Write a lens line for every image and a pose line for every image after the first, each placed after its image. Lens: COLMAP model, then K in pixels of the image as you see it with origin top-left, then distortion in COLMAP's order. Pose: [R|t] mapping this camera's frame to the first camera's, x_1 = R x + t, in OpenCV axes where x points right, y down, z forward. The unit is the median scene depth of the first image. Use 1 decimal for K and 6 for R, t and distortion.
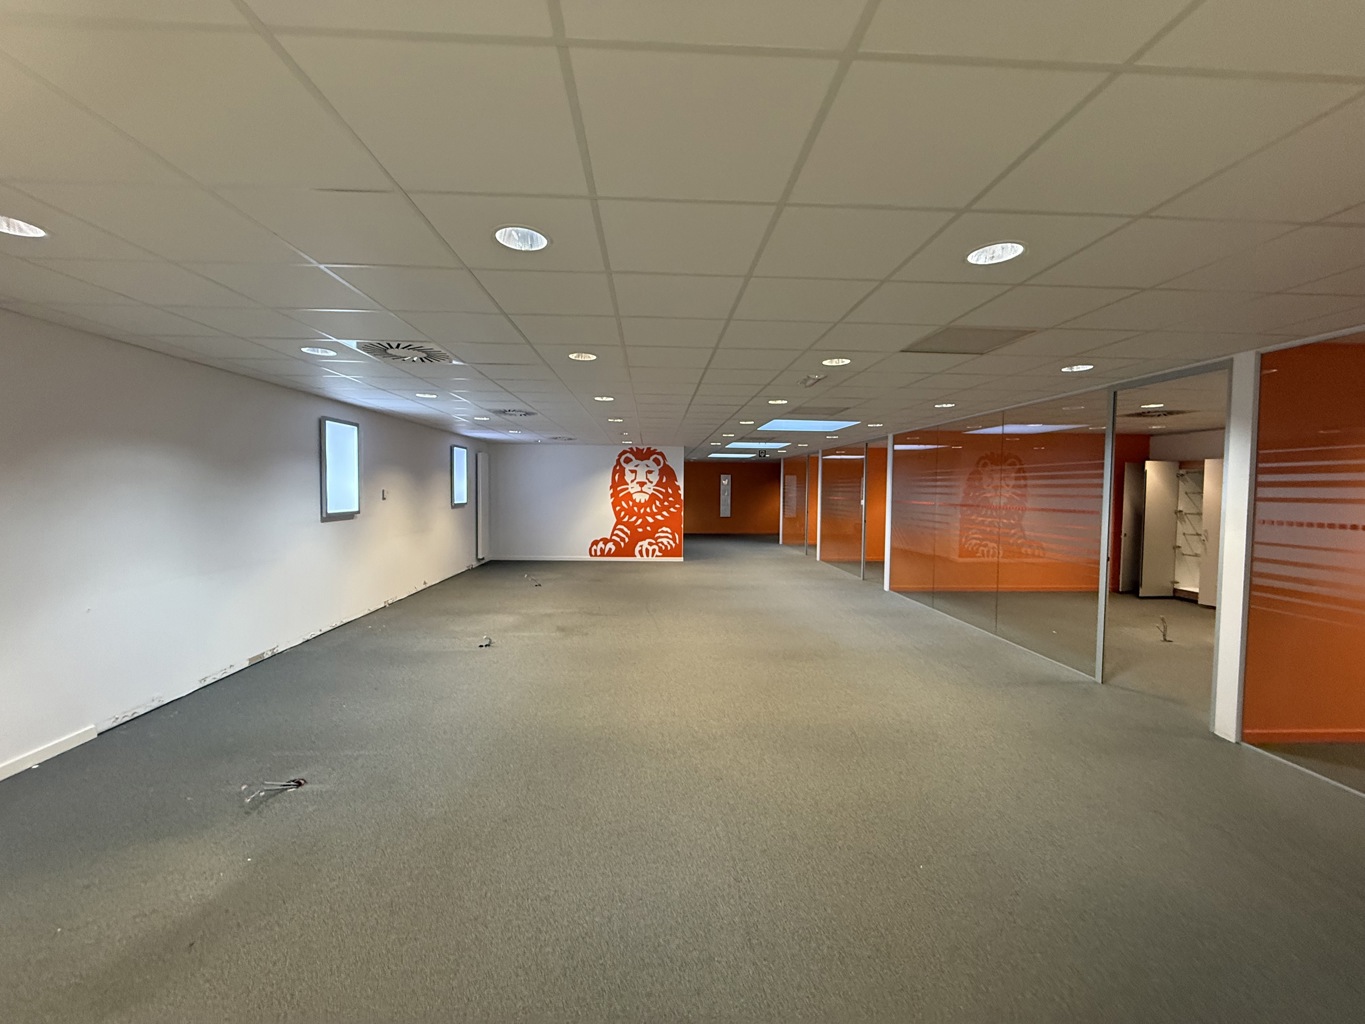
lens RADIAL K [[544.0, 0, 680.9], [0, 544.0, 511.9], [0, 0, 1]] dist [-0.013722, 0.000616]
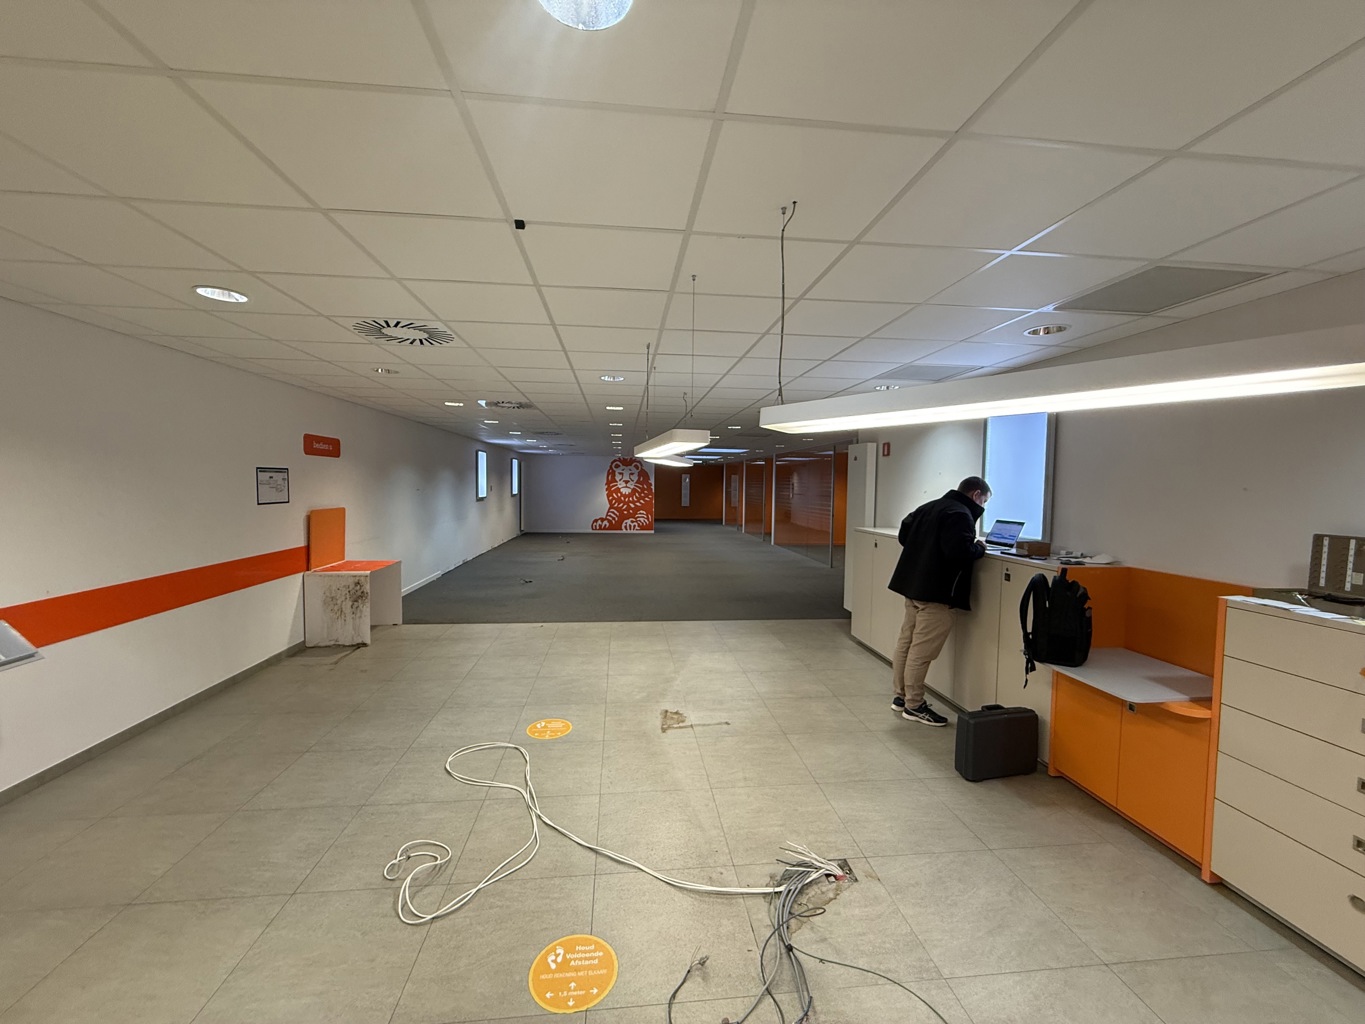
lens RADIAL K [[544.0, 0, 677.9], [0, 544.0, 517.1], [0, 0, 1]] dist [-0.013722, 0.000616]
pose [[0.998791, 0.002665, 0.049081, -0.003371], [-0.003648, 0.999794, 0.019952, 0.015532], [-0.049018, -0.020107, 0.998595, -0.513452]]
